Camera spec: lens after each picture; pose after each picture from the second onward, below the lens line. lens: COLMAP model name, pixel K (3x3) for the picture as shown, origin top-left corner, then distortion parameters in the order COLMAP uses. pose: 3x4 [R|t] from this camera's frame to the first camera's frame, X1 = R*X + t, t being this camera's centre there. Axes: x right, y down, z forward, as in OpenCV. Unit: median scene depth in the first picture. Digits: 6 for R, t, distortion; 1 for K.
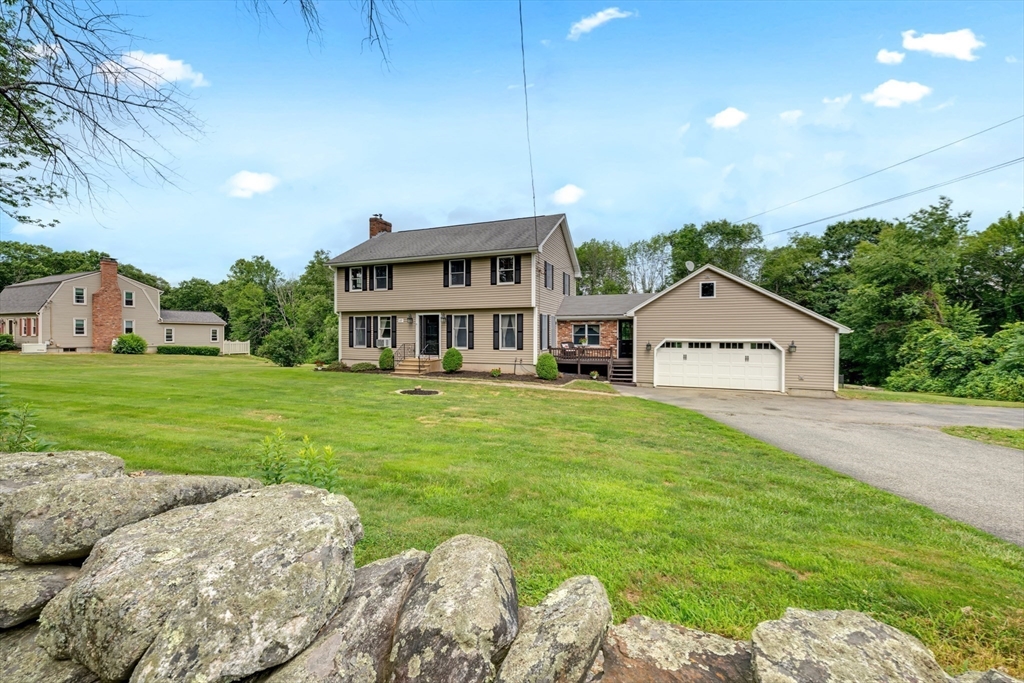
lens RADIAL K [[422.5, 0, 508.3], [0, 422.5, 335.5], [0, 0, 1]] dist [-0.008138, -0.000270]
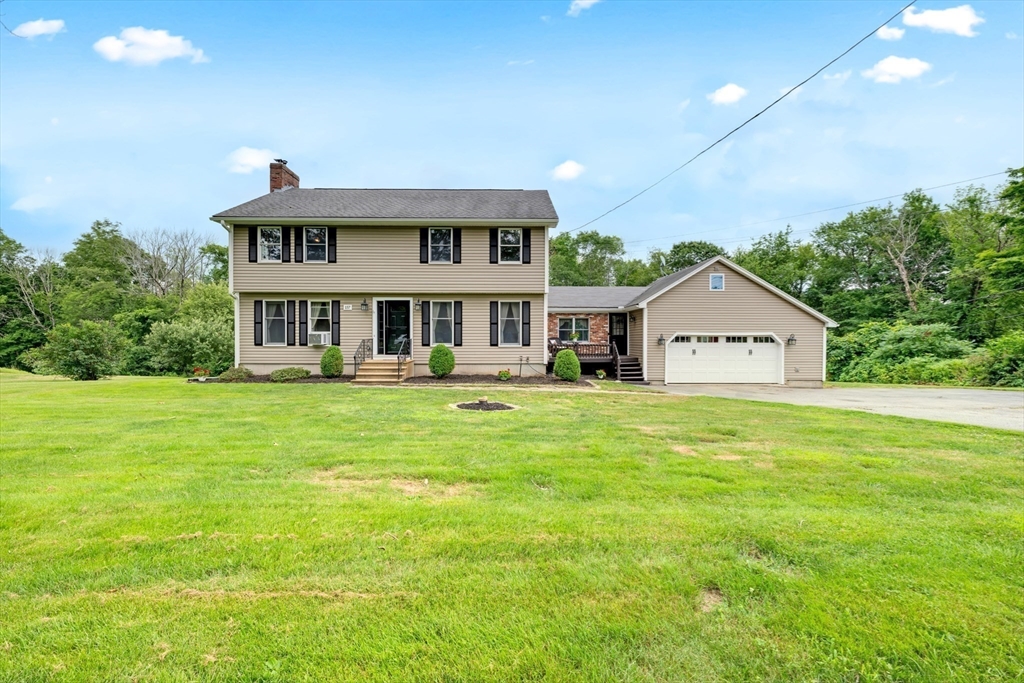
lens RADIAL K [[422.5, 0, 534.8], [0, 422.5, 342.1], [0, 0, 1]] dist [-0.008138, -0.000270]
pose [[0.918627, -0.003857, 0.395107, -0.260800], [0.001196, 0.999975, 0.006981, 0.019617], [-0.395124, -0.005940, 0.918609, 0.235877]]
